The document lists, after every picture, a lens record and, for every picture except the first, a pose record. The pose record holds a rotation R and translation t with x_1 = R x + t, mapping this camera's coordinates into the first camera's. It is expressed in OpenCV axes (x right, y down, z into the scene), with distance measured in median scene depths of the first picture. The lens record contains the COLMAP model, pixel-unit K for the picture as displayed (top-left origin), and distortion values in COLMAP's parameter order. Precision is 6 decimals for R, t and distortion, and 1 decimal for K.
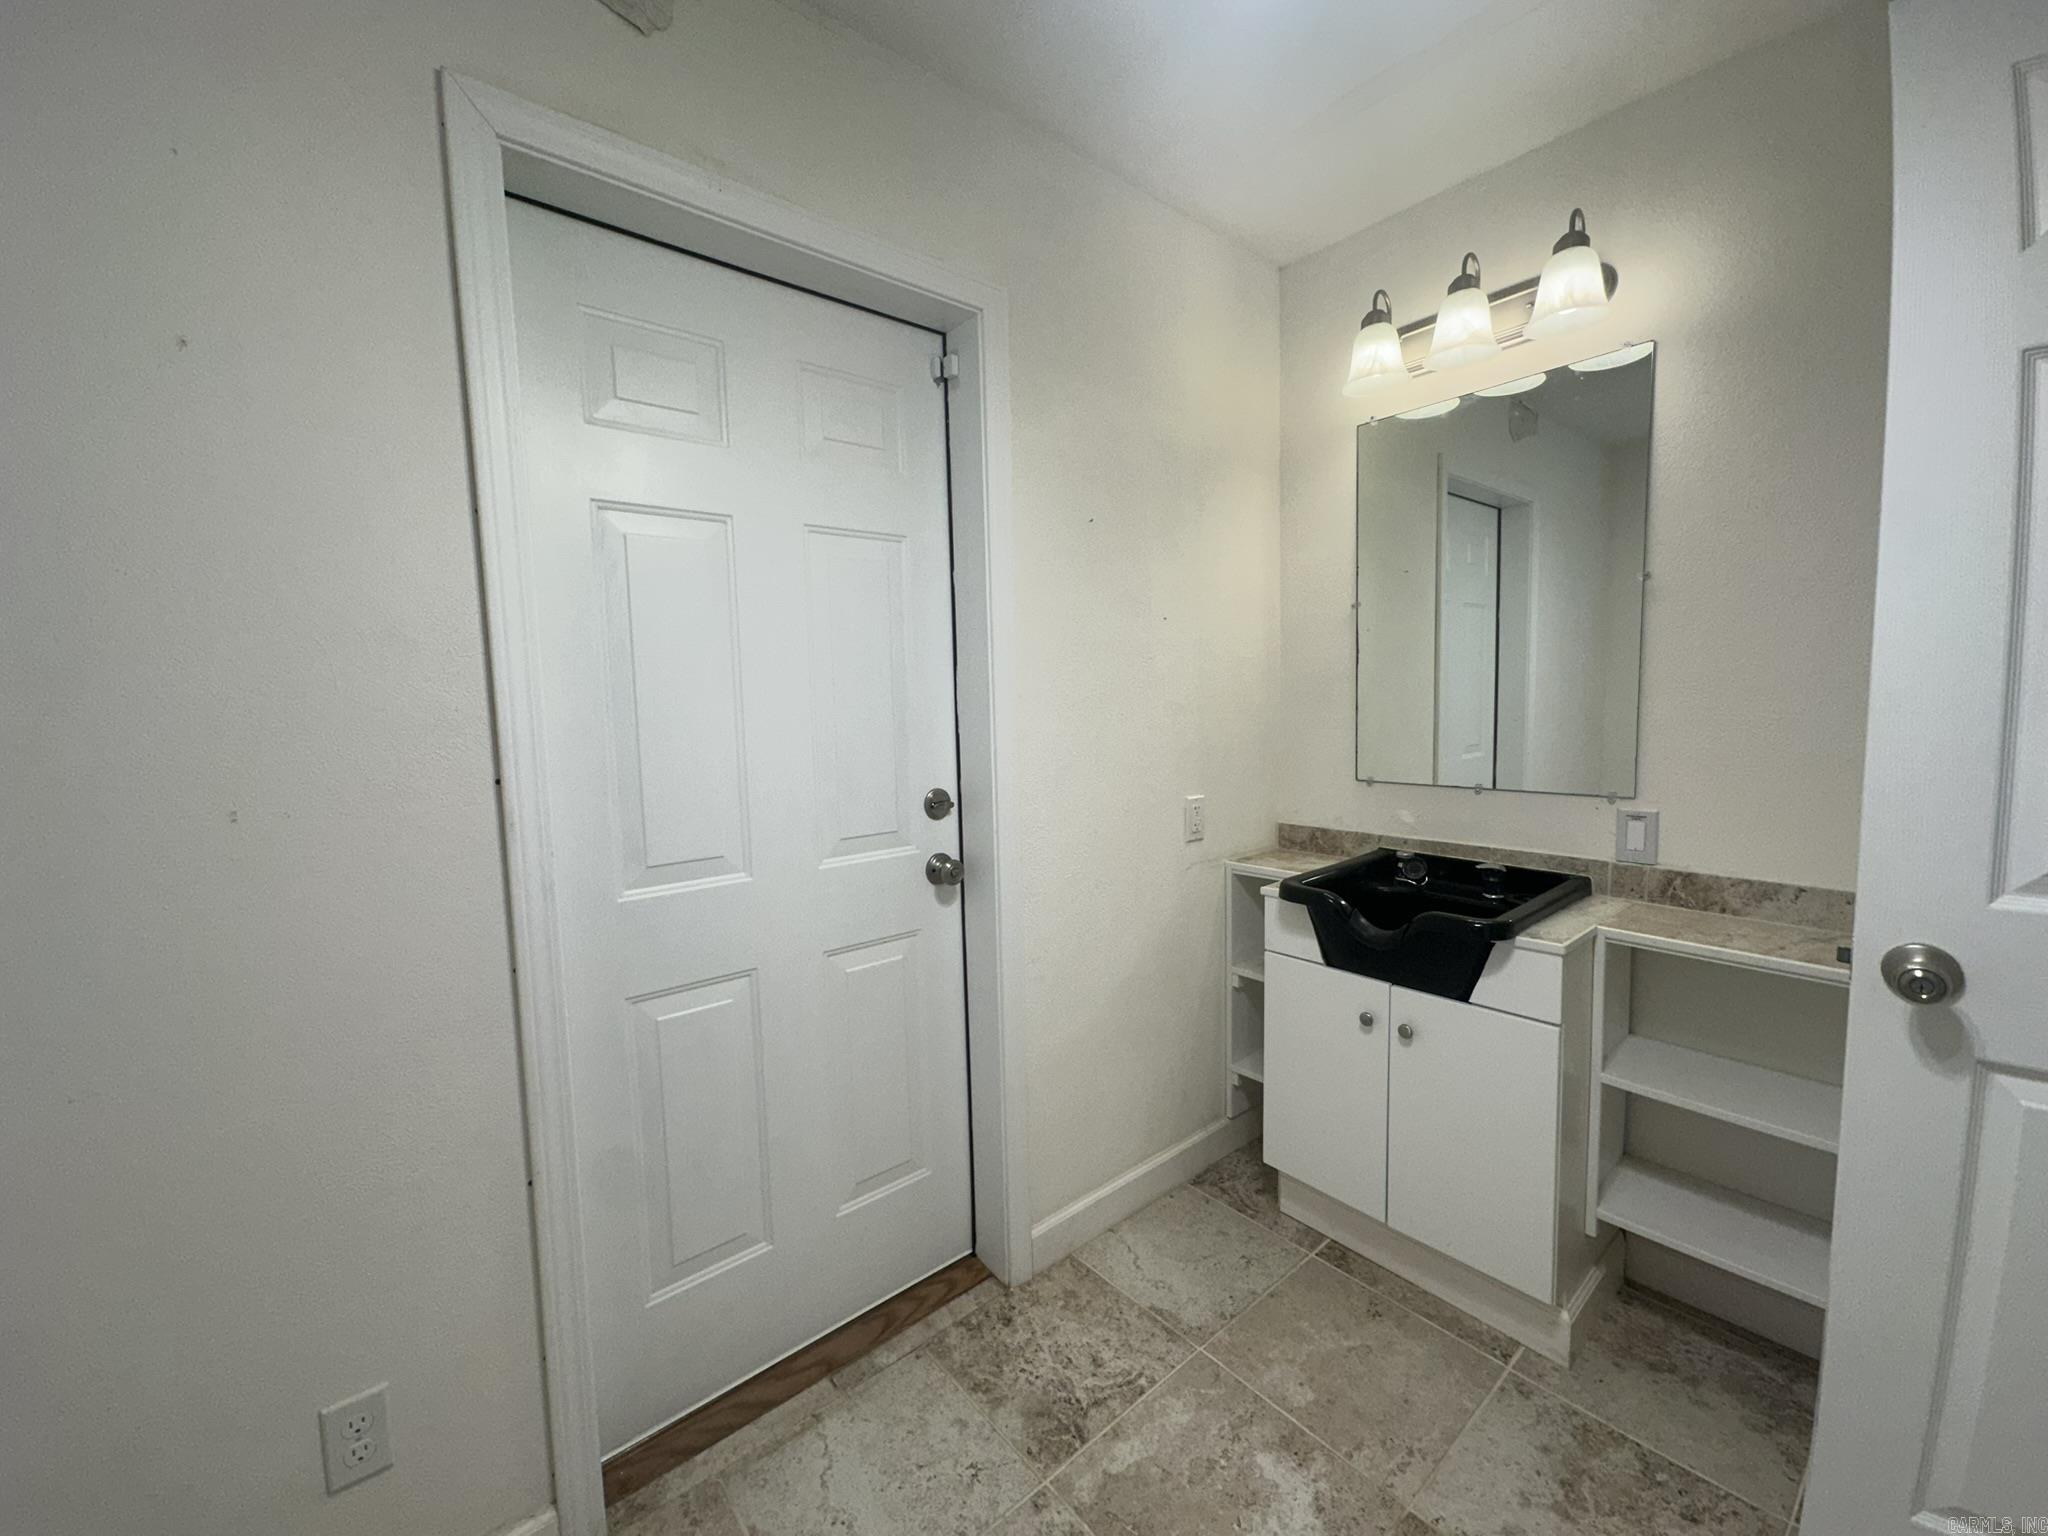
lens RADIAL K [[797.6, 0, 1024.0], [0, 797.6, 768.0], [0, 0, 1]] dist [0.002739, 0.000317]
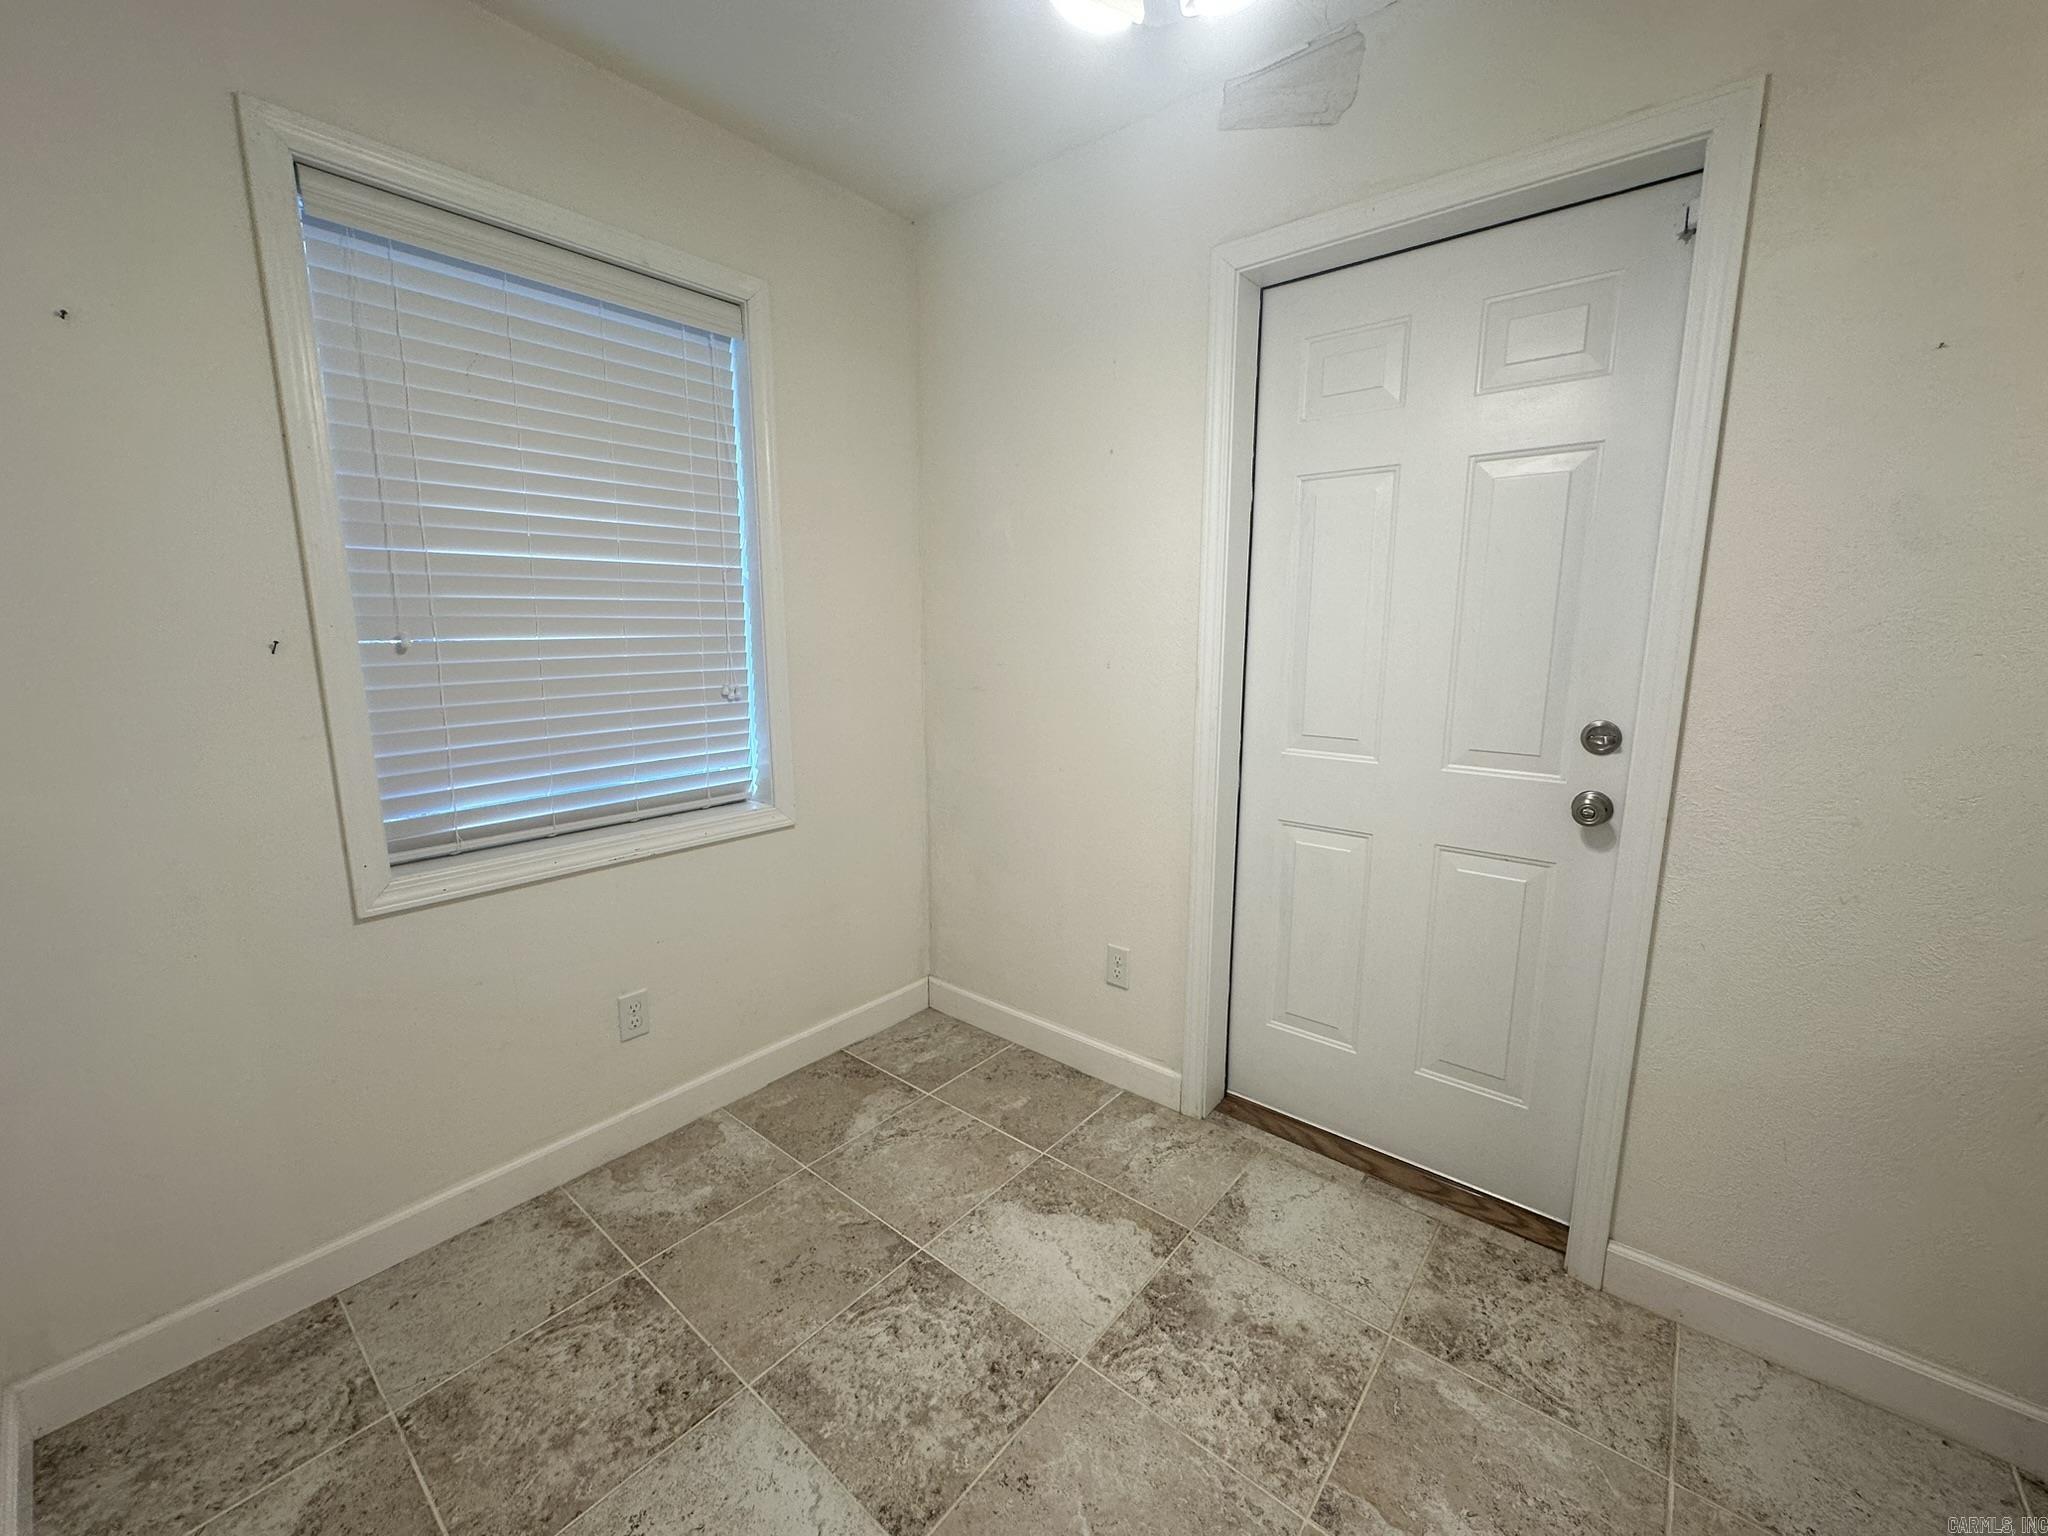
lens RADIAL K [[815.1, 0, 1023.3], [0, 815.1, 765.7], [0, 0, 1]] dist [-0.005469, 0.001024]
pose [[0.178908, 0.193366, -0.964677, 0.746481], [-0.088740, 0.979672, 0.179914, -0.034269], [0.979856, 0.053417, 0.192430, 0.205864]]
